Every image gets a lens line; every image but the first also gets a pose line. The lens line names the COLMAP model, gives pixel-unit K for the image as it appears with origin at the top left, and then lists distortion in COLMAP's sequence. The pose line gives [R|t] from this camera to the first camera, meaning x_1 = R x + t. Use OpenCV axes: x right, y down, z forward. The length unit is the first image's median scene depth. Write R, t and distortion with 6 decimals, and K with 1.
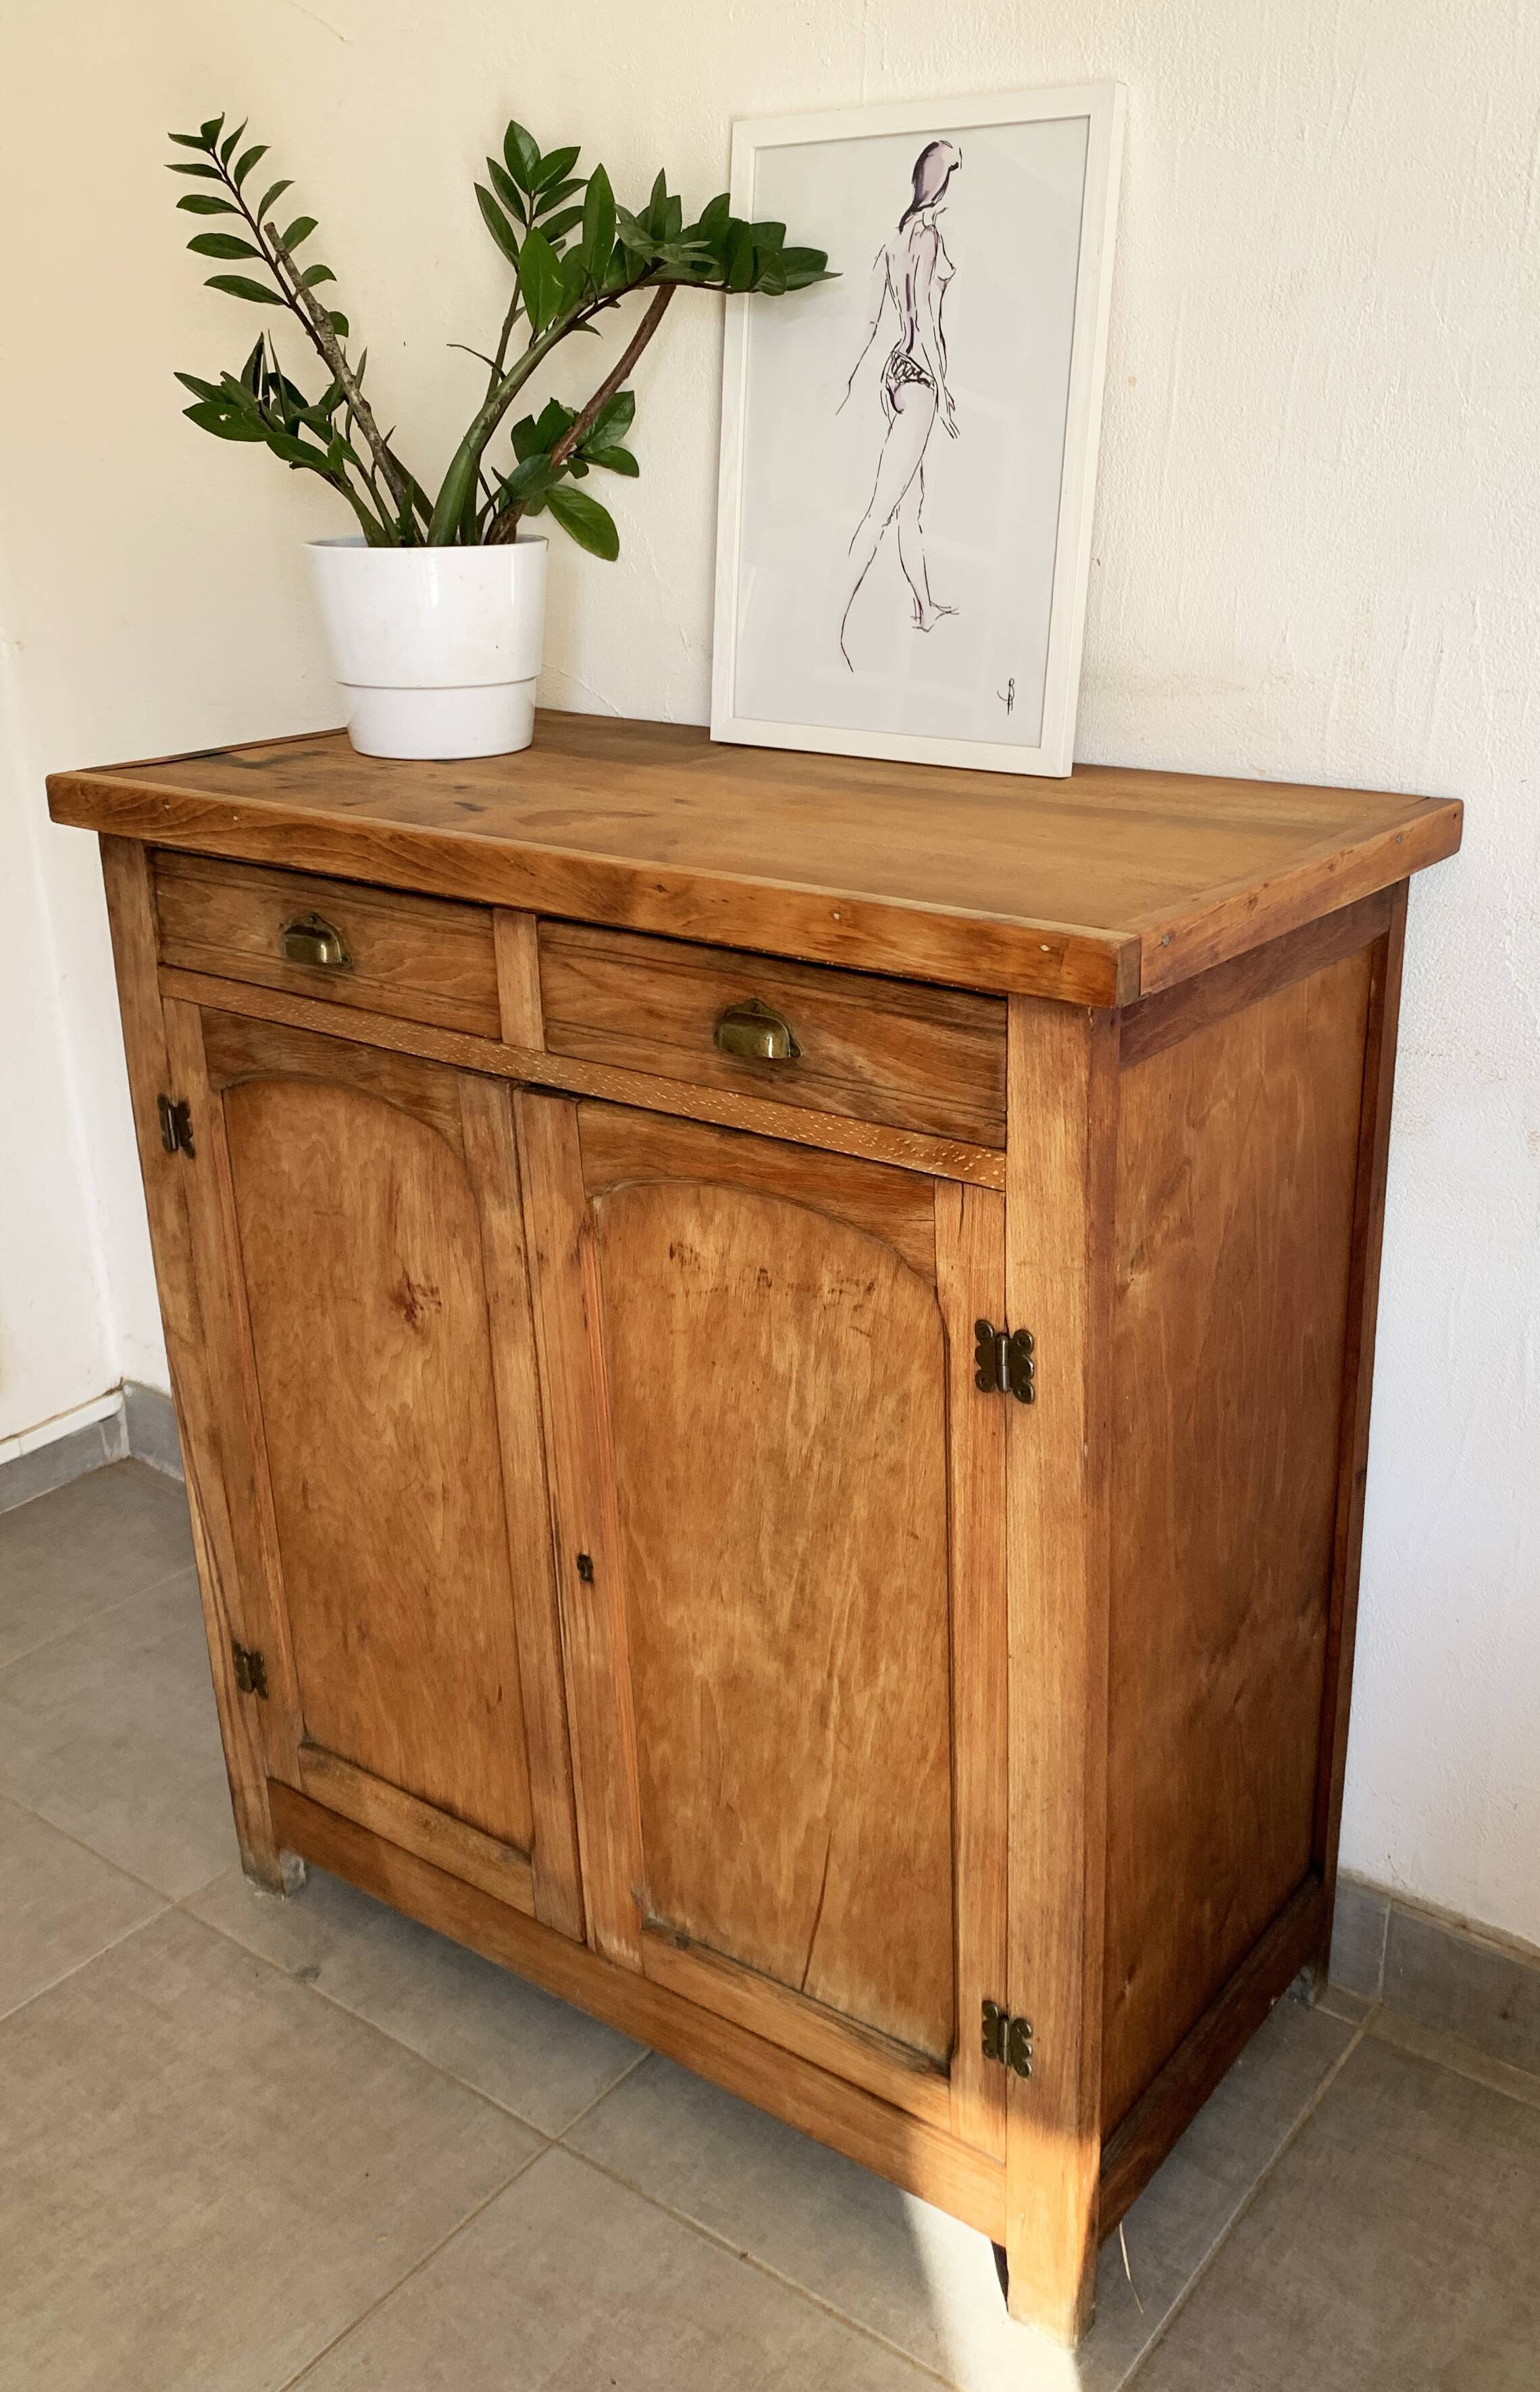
lens RADIAL K [[2080.4, 0, 878.4], [0, 2080.4, 1146.6], [0, 0, 1]] dist [0.126536, -0.305329]
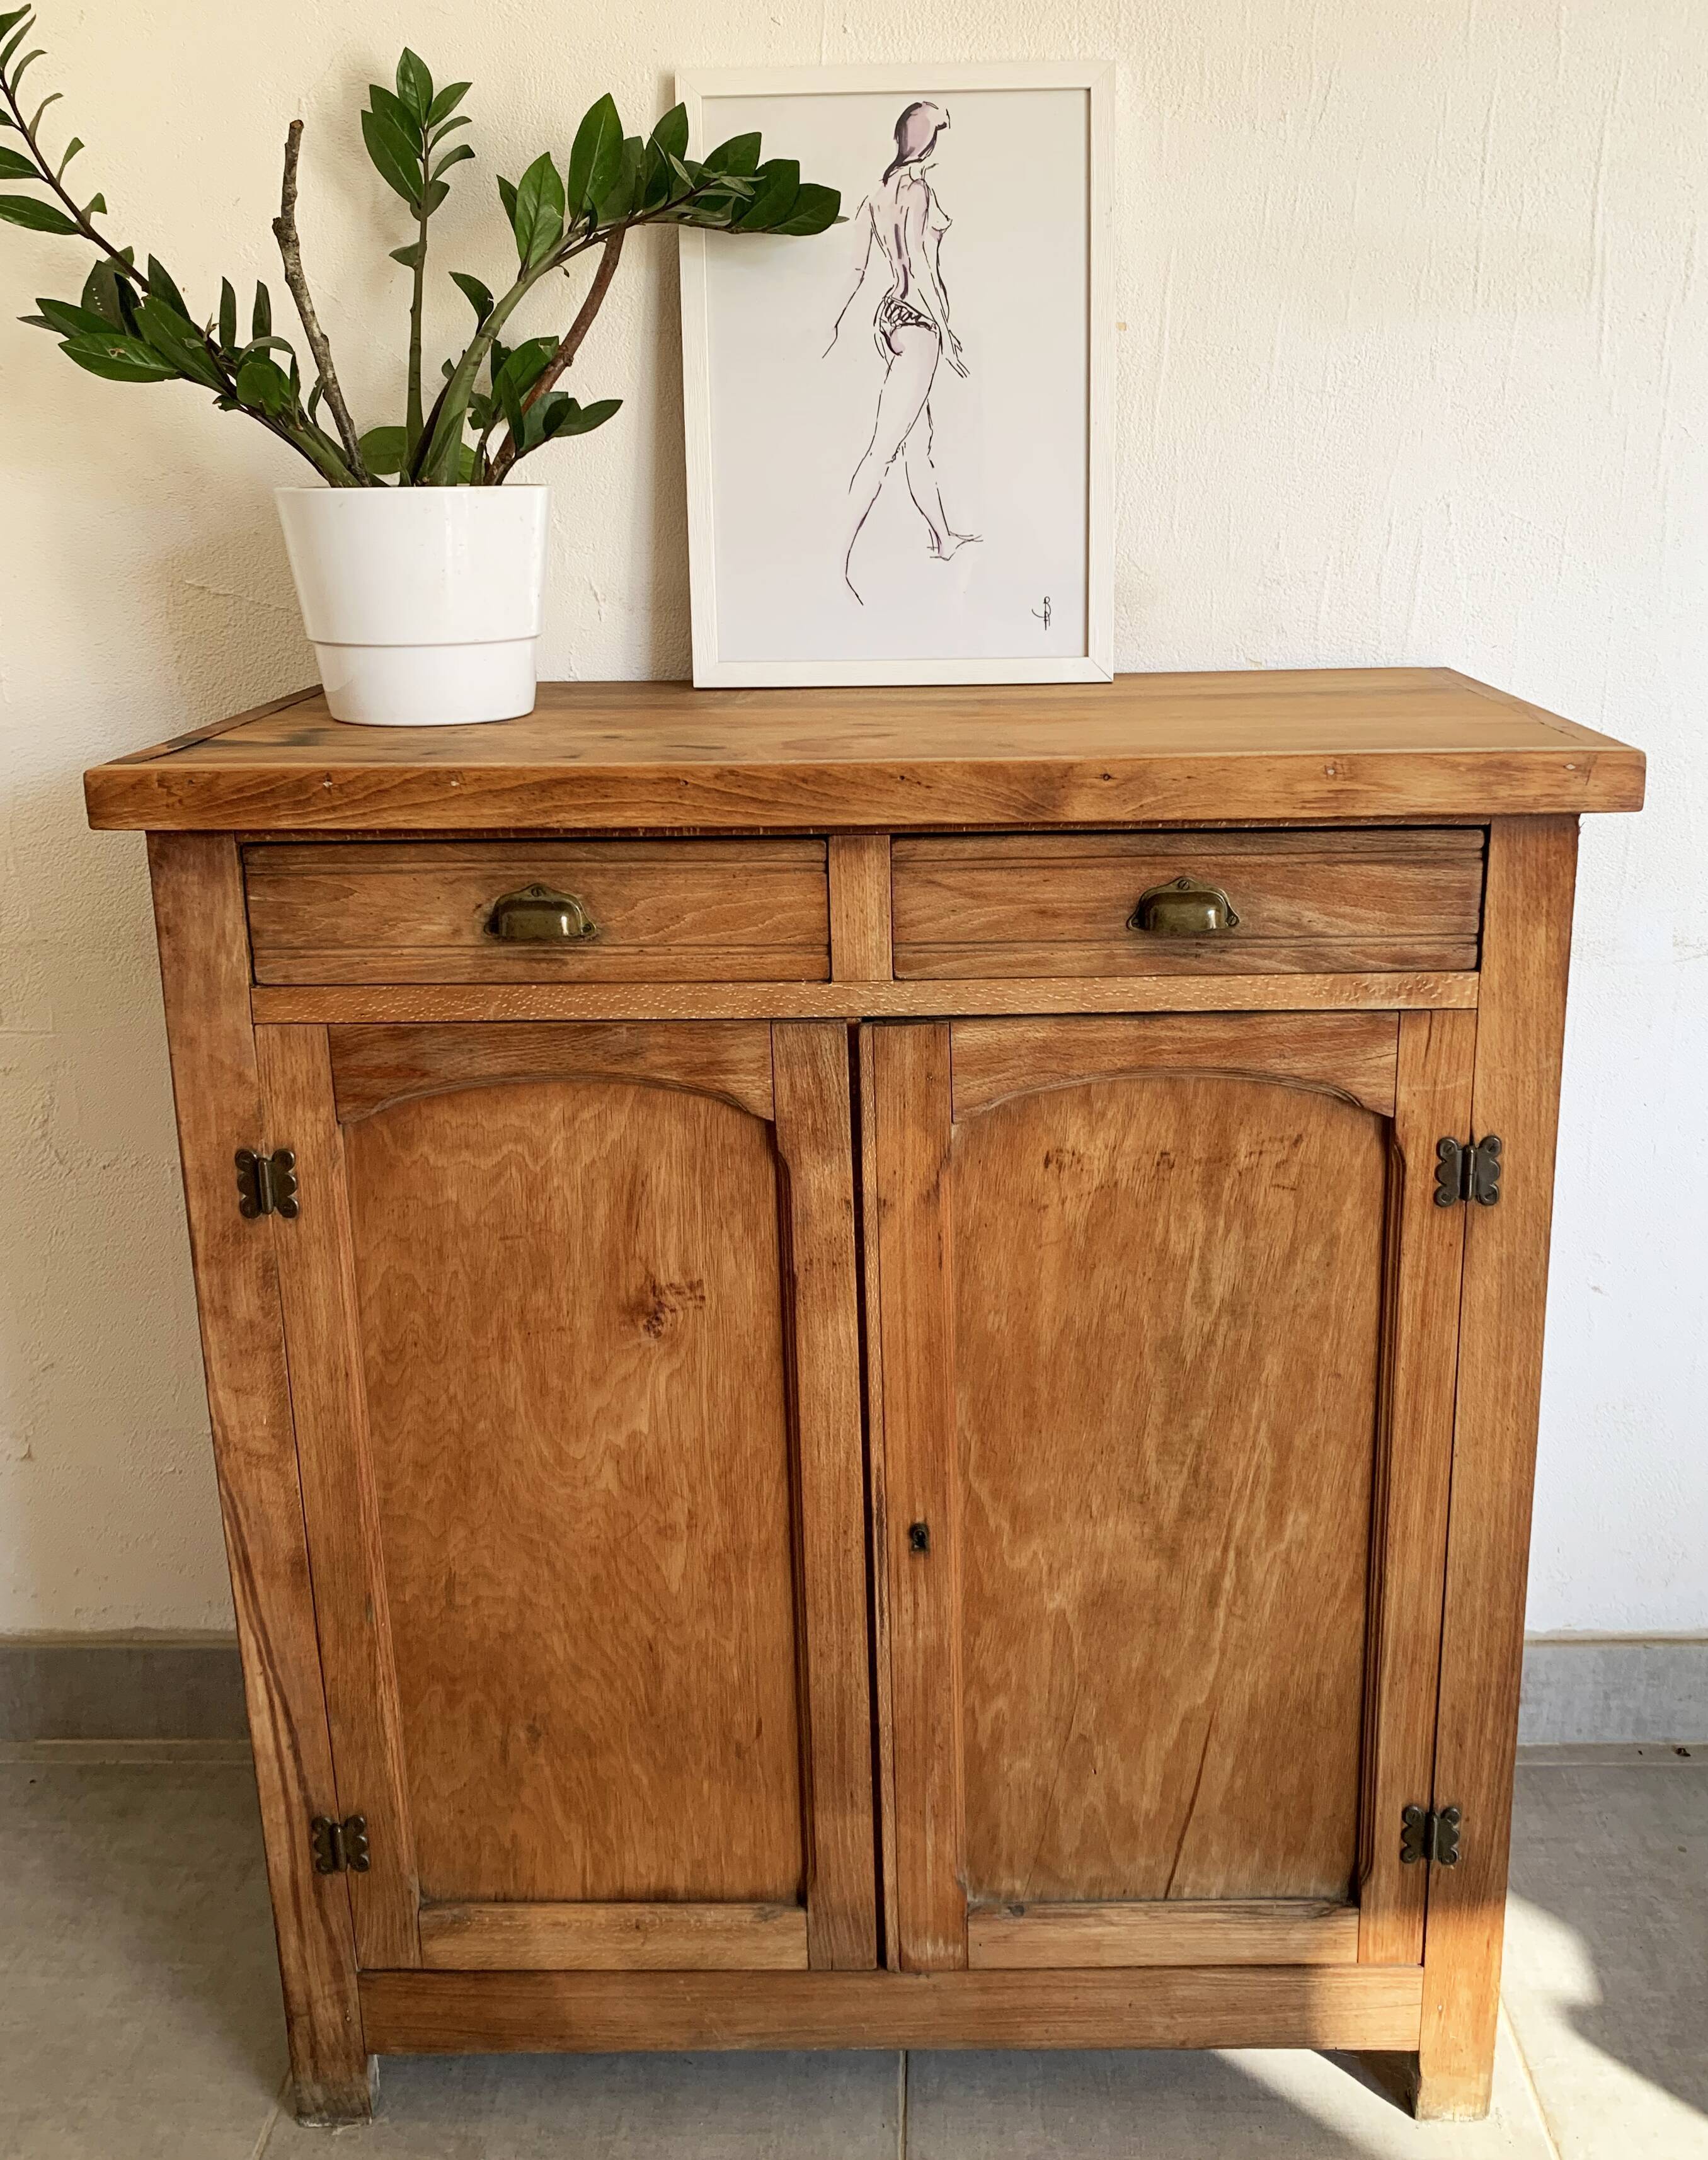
lens RADIAL K [[1936.4, 0, 892.2], [0, 1936.4, 974.3], [0, 0, 1]] dist [0.097403, -0.224085]
pose [[0.826449, -0.147730, 0.543284, -0.598225], [0.198028, 0.979576, -0.034874, -0.016731], [-0.527036, 0.136407, 0.838824, 0.249654]]
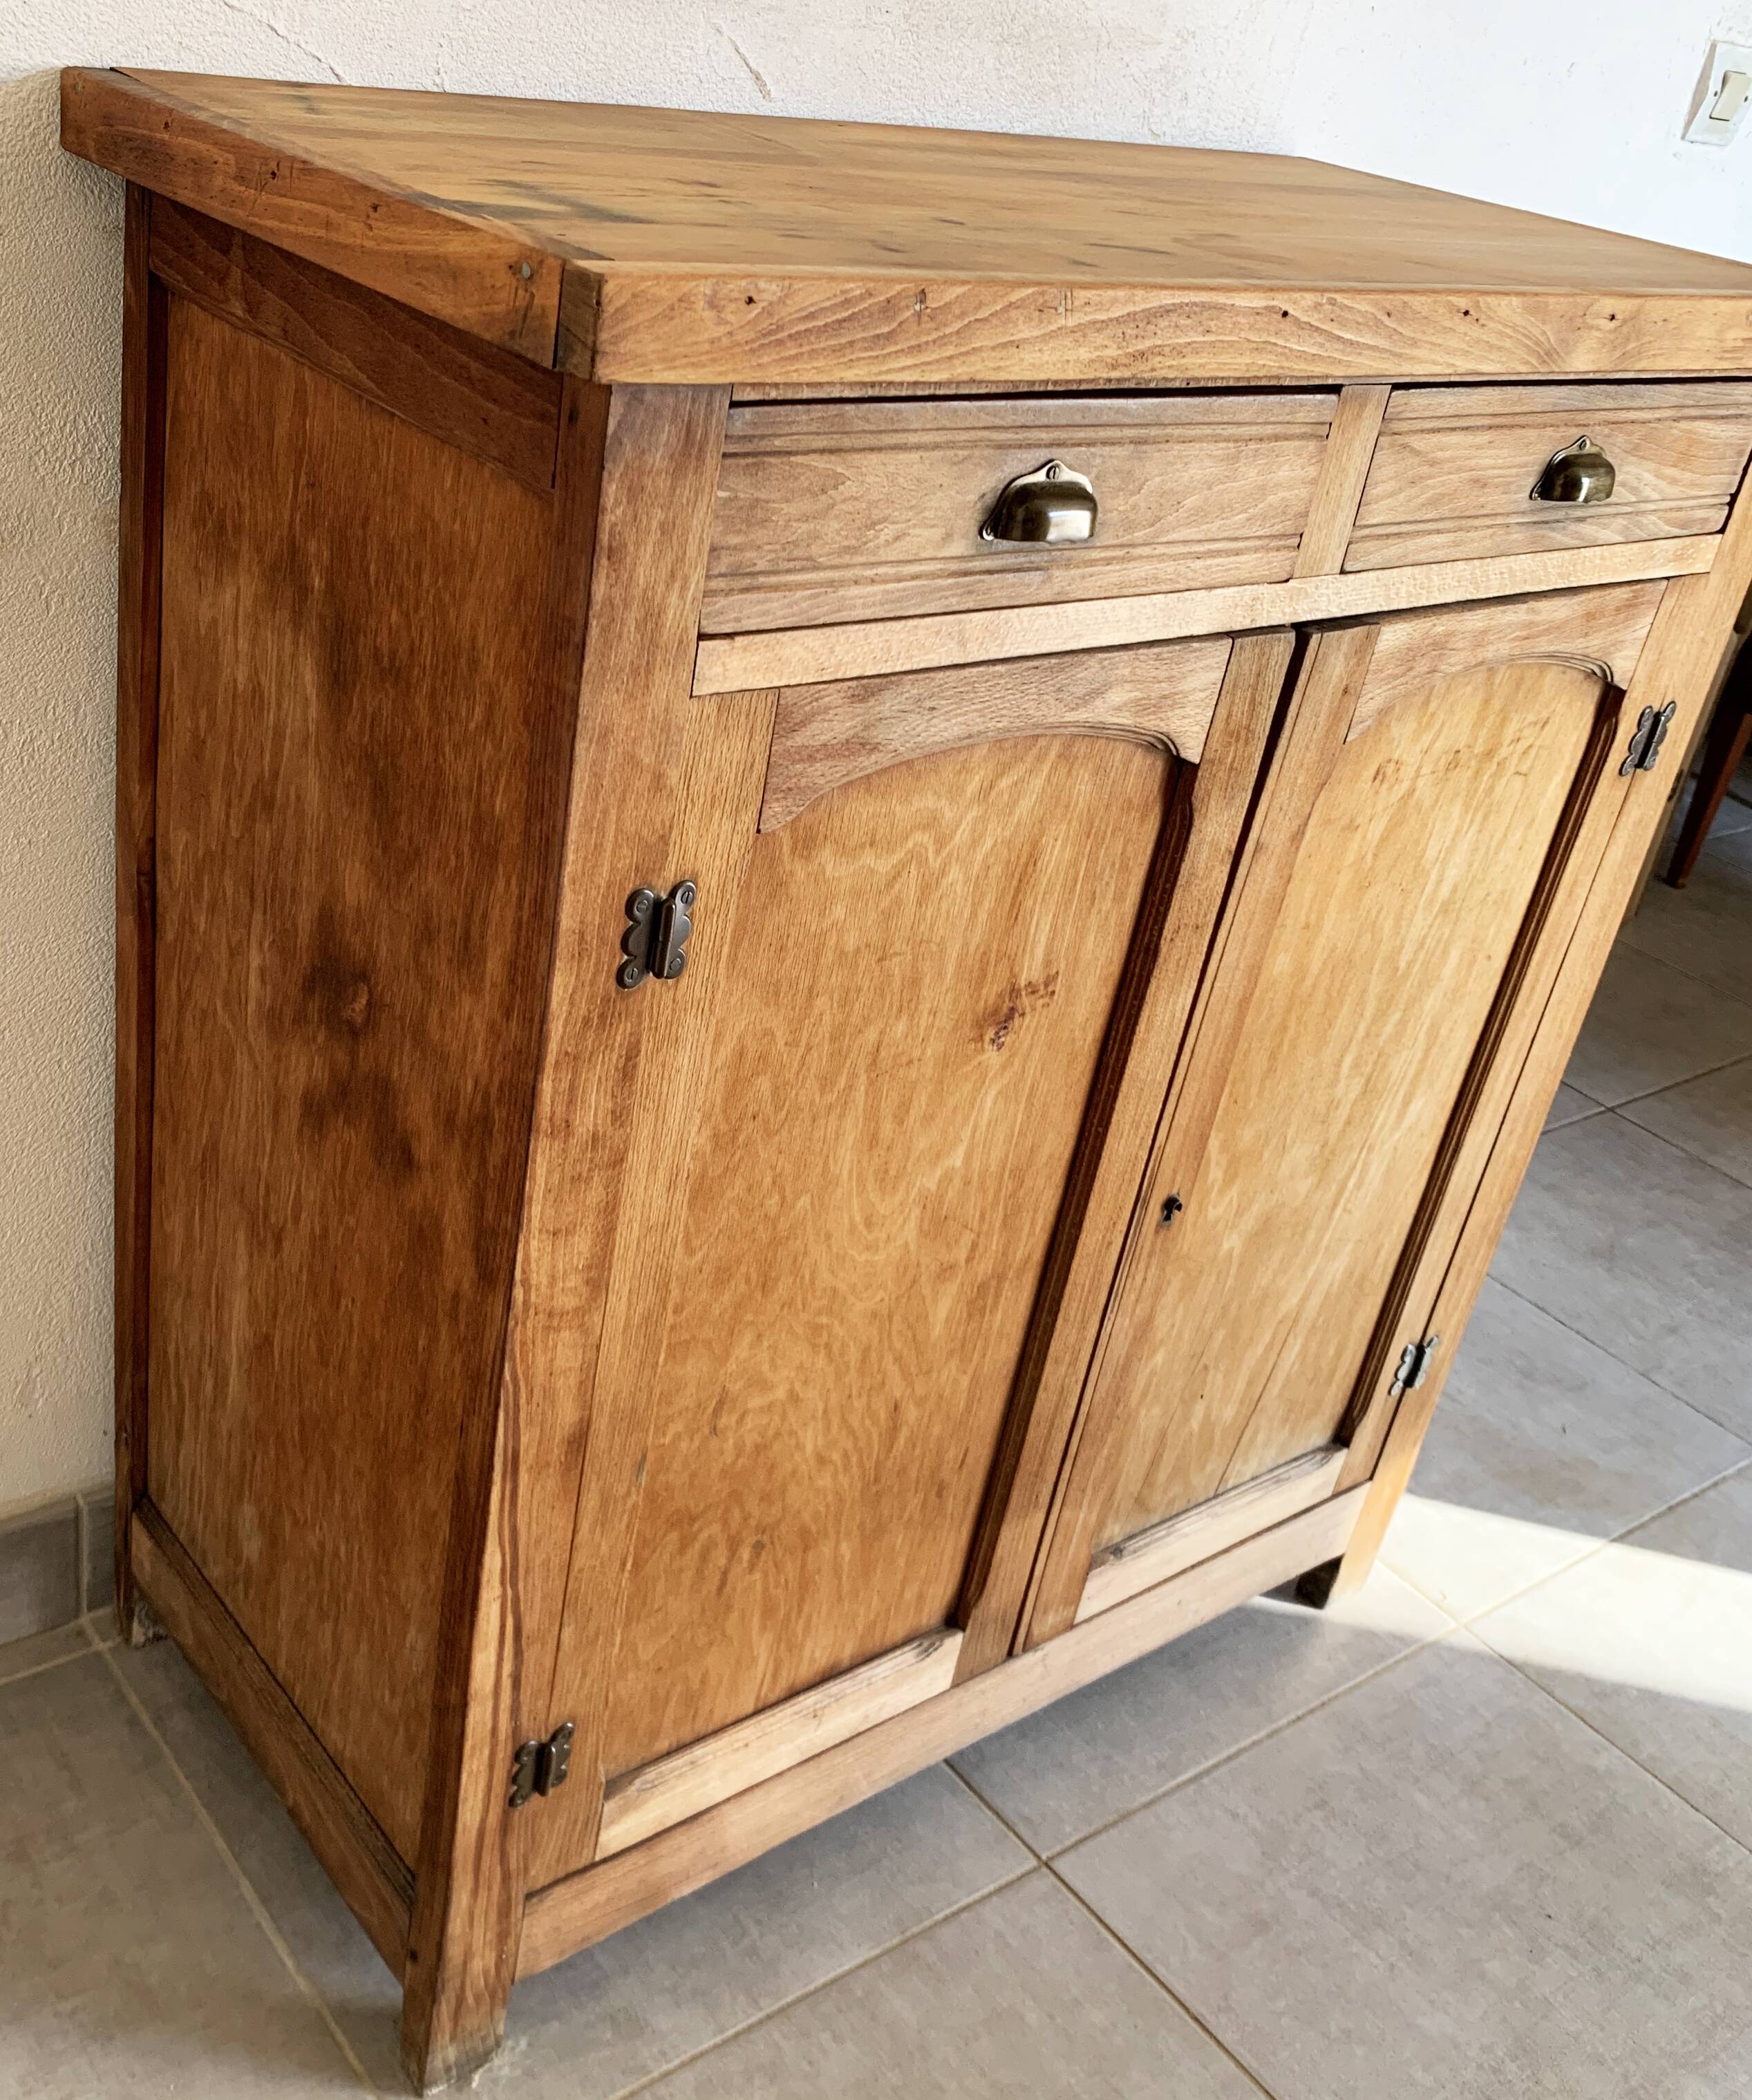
lens RADIAL K [[2120.9, 0, 705.8], [0, 2120.9, 1042.0], [0, 0, 1]] dist [0.193835, -0.565534]
pose [[0.310051, -0.407799, 0.858818, -0.913113], [0.185647, 0.911914, 0.365989, -0.205845], [-0.932418, 0.045962, 0.358447, 0.886428]]
